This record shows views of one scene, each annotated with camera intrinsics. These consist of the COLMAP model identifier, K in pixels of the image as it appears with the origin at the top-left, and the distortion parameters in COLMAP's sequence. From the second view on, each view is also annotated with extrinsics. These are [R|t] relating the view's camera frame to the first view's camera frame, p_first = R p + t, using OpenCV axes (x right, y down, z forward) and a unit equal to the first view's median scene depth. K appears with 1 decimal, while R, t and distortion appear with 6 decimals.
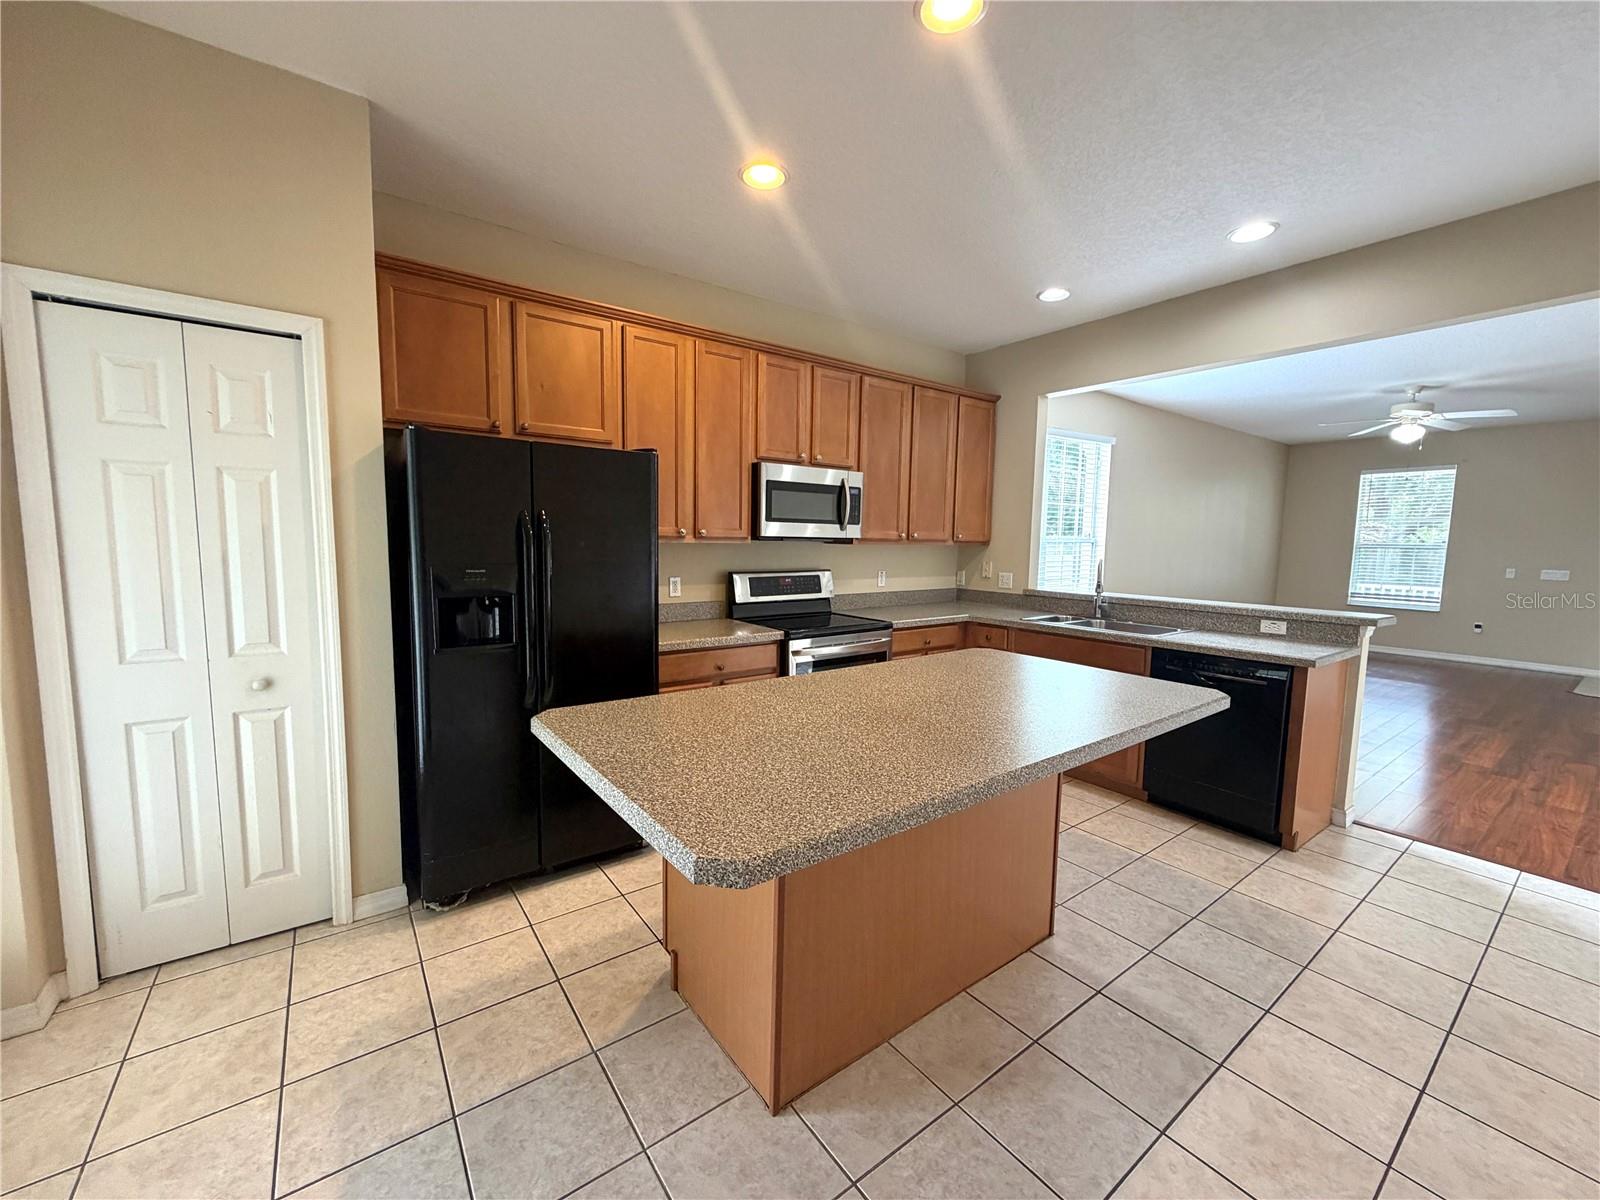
lens RADIAL K [[638.7, 0, 794.8], [0, 638.7, 601.6], [0, 0, 1]] dist [-0.002101, -0.000045]
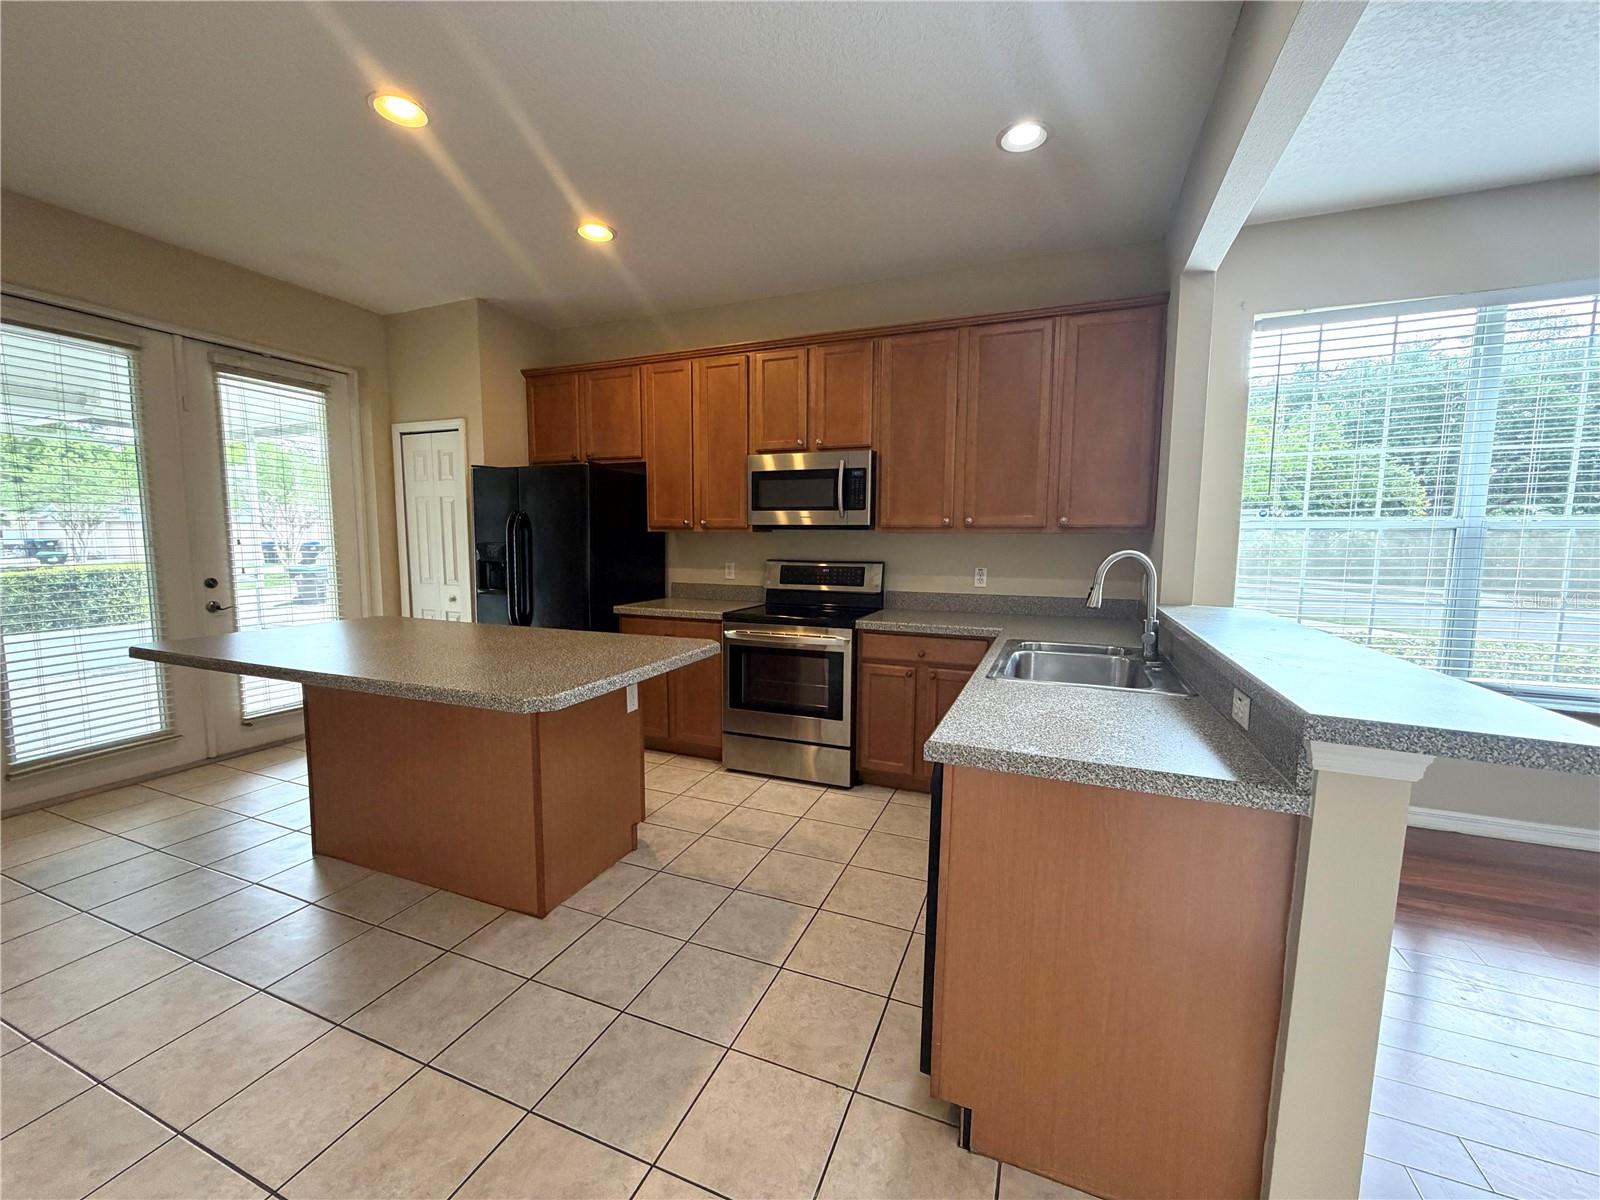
lens RADIAL K [[638.7, 0, 800.2], [0, 638.7, 596.0], [0, 0, 1]] dist [-0.002101, -0.000045]
pose [[0.527048, 0.063352, -0.847471, 0.824025], [-0.085872, 0.996084, 0.021058, -0.011931], [0.845486, 0.061675, 0.530424, 0.462883]]
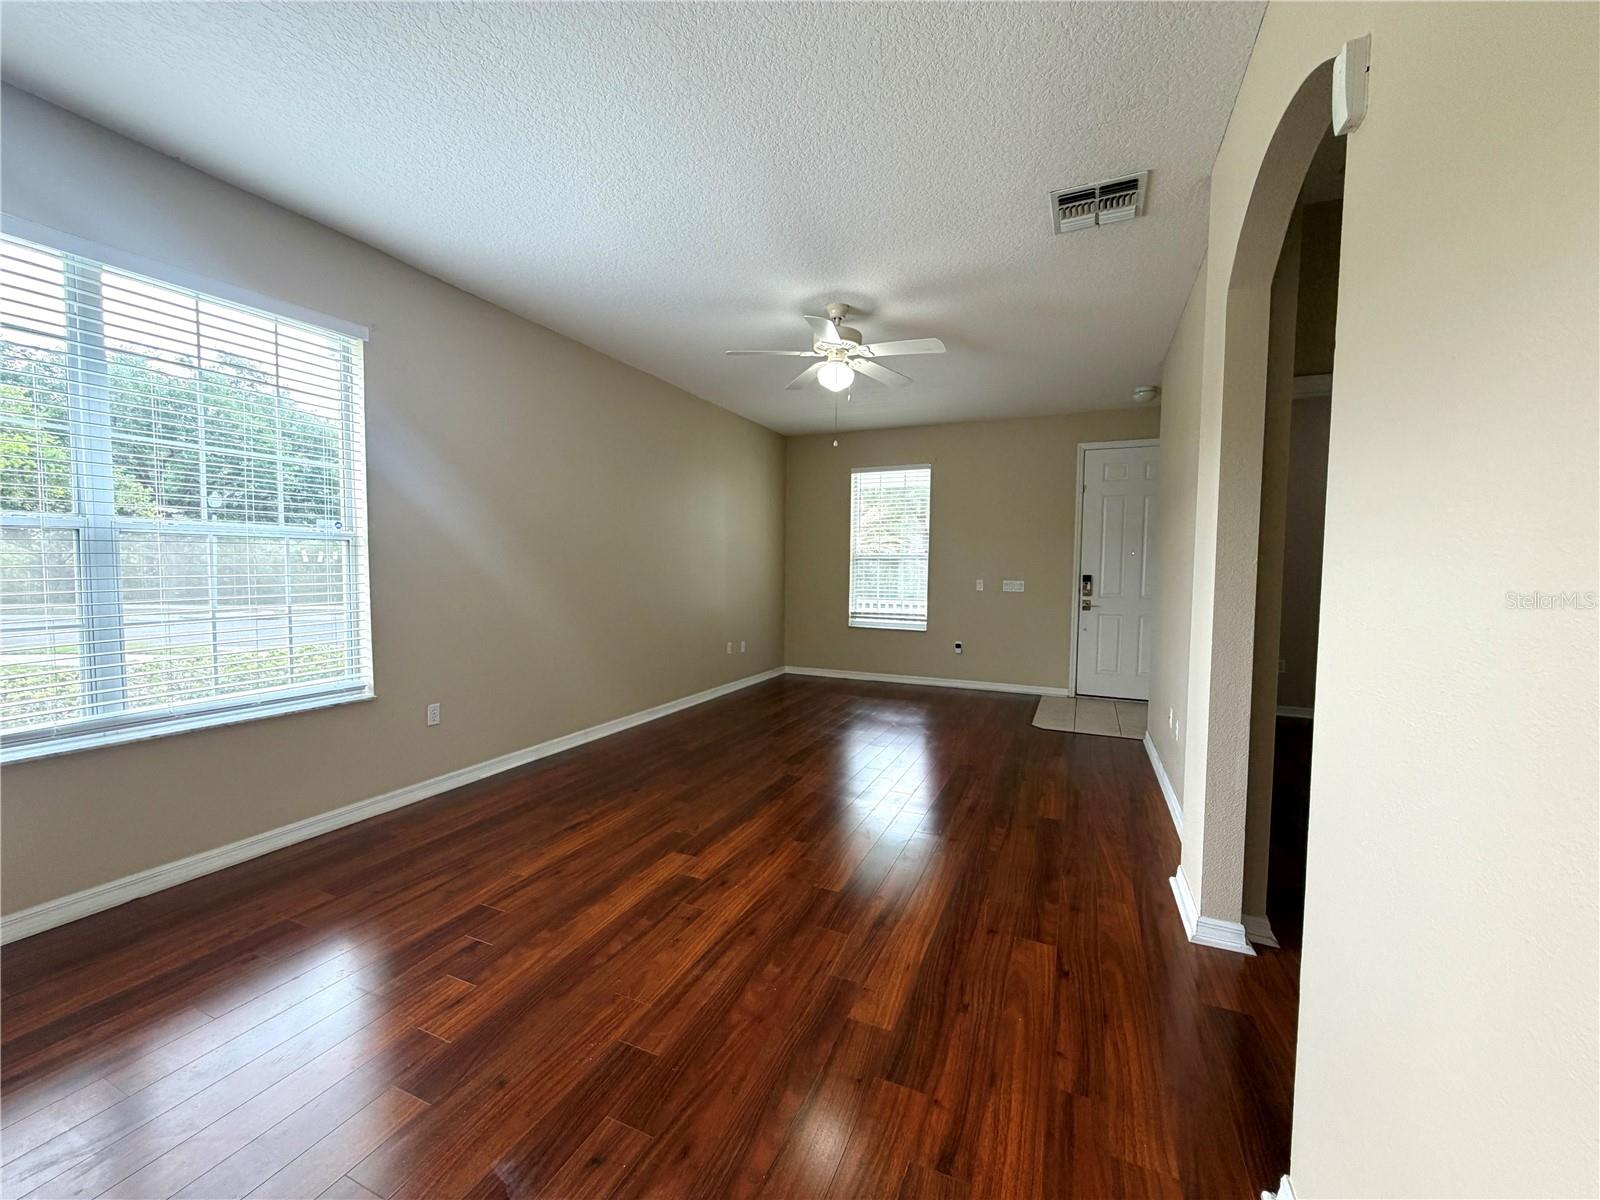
lens RADIAL K [[638.7, 0, 810.8], [0, 638.7, 606.3], [0, 0, 1]] dist [-0.002101, -0.000045]
pose [[0.856803, -0.038271, 0.514222, 0.872041], [0.055990, 0.998251, -0.018996, -0.020686], [-0.512595, 0.045067, 0.857447, 0.672808]]
